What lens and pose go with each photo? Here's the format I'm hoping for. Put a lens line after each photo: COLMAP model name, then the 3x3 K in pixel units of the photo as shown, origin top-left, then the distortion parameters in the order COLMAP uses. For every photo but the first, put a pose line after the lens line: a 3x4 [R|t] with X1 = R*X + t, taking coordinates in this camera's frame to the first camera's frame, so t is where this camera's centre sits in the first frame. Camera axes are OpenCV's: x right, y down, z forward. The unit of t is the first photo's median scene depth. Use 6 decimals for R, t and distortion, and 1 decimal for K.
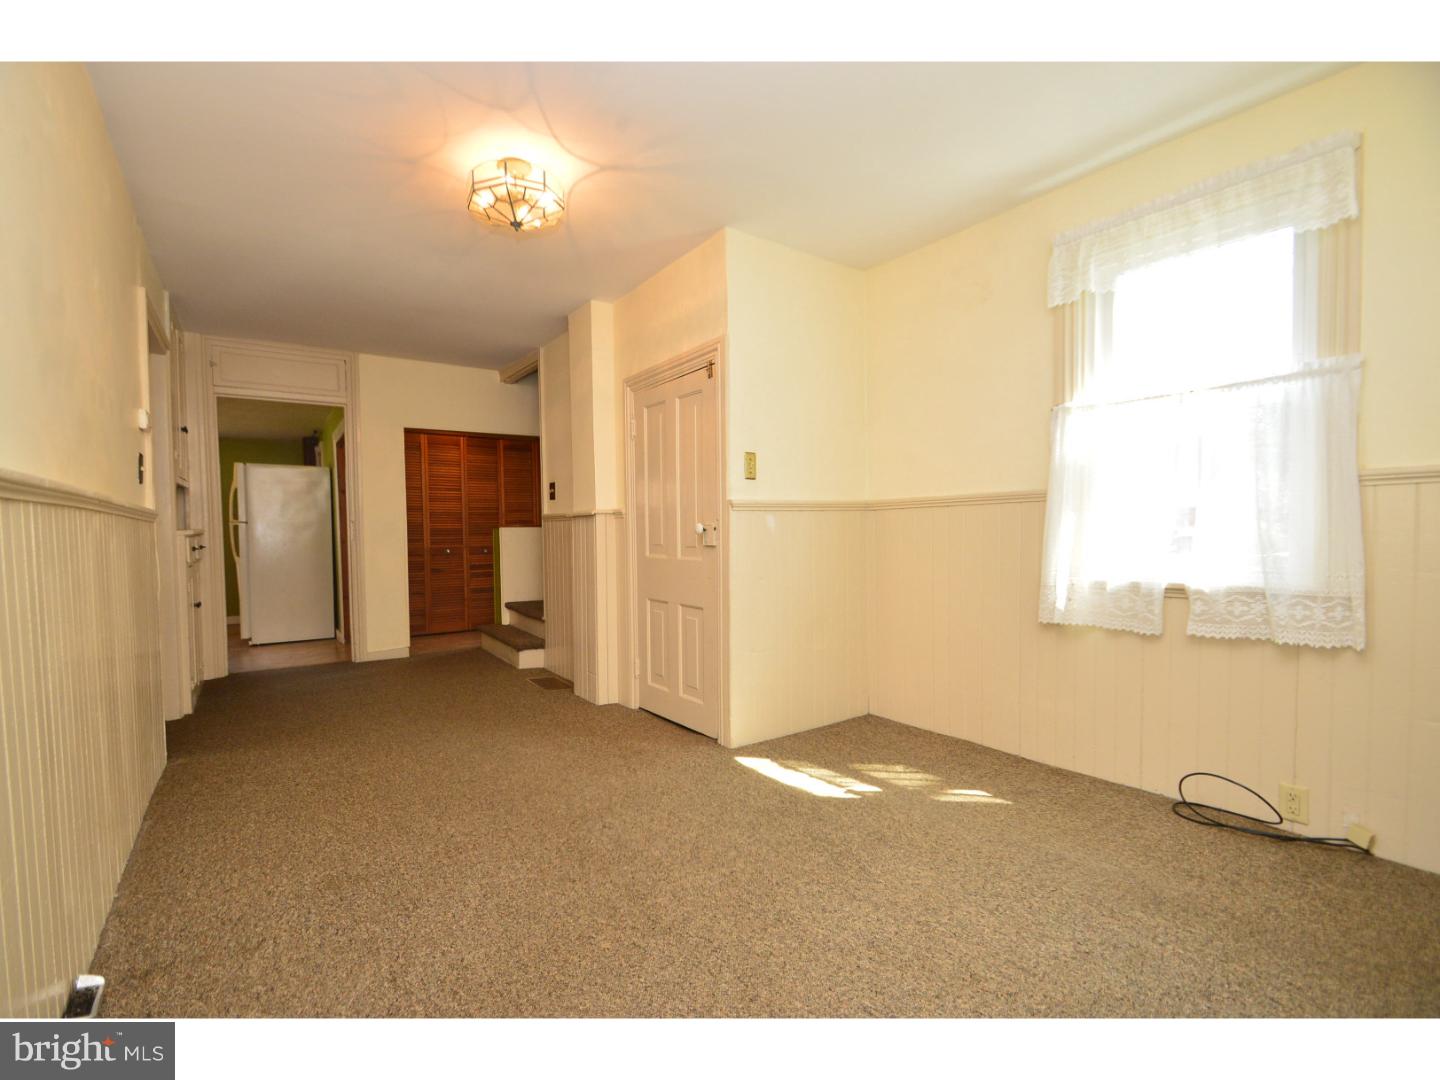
lens RADIAL K [[642.1, 0, 690.5], [0, 642.1, 558.1], [0, 0, 1]] dist [0.016225, -0.016641]
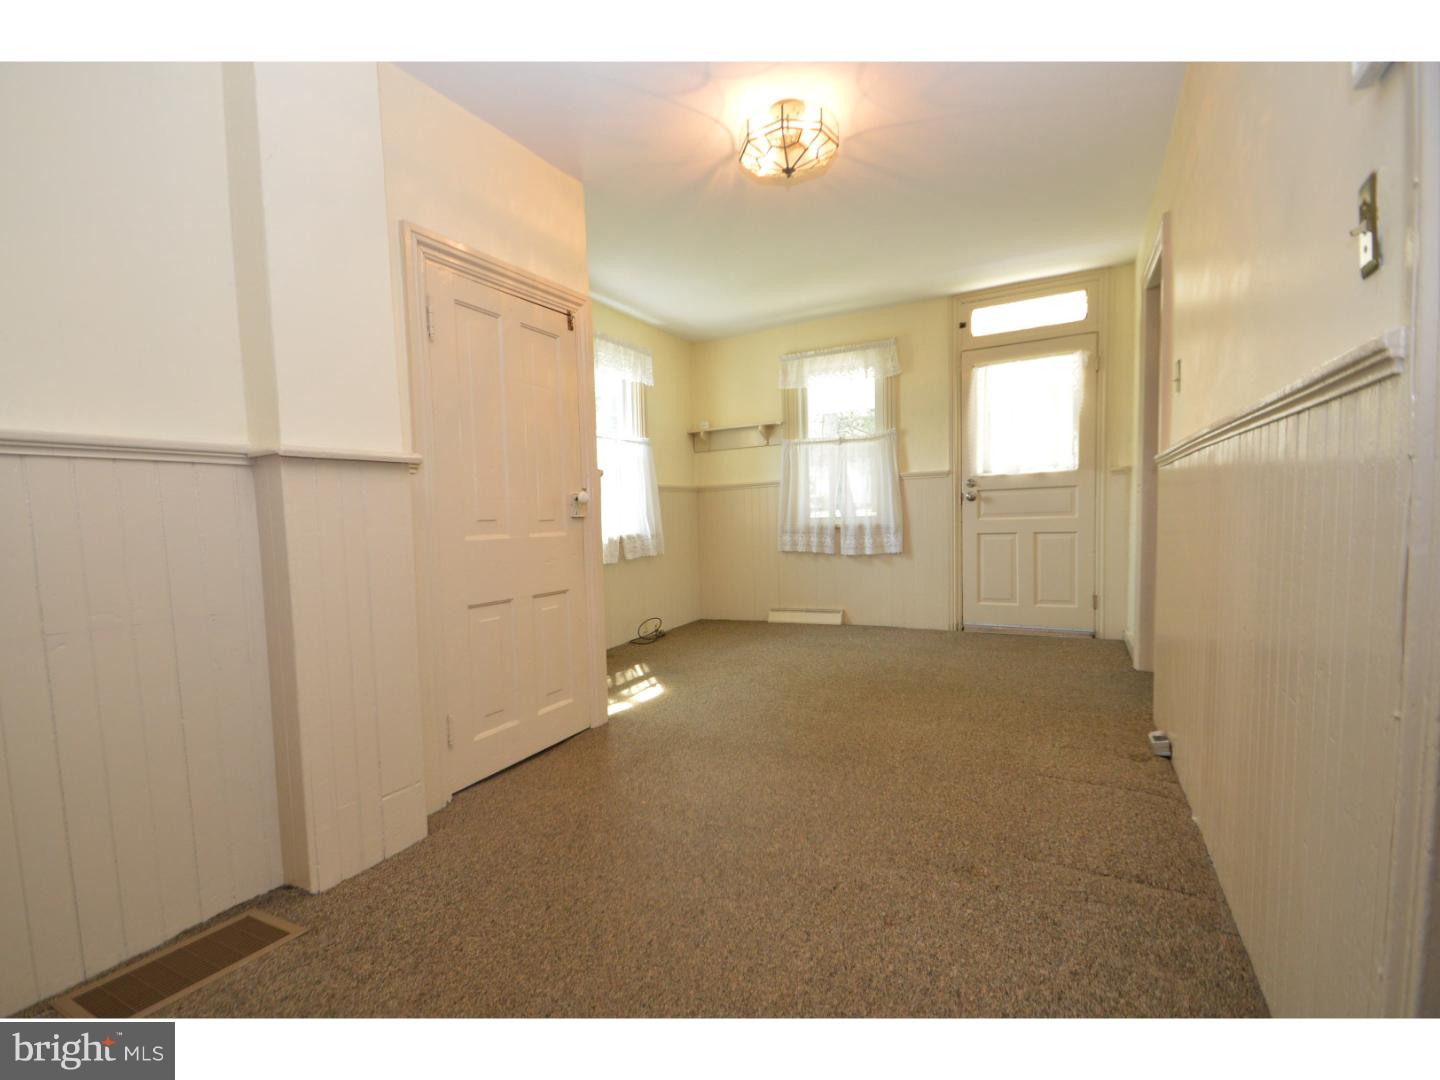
lens RADIAL K [[642.1, 0, 690.5], [0, 642.1, 558.1], [0, 0, 1]] dist [0.016225, -0.016641]
pose [[-0.437334, -0.040688, 0.898378, -1.072914], [0.063695, 0.995066, 0.076074, -0.027356], [-0.897041, 0.090492, -0.432585, 1.578020]]
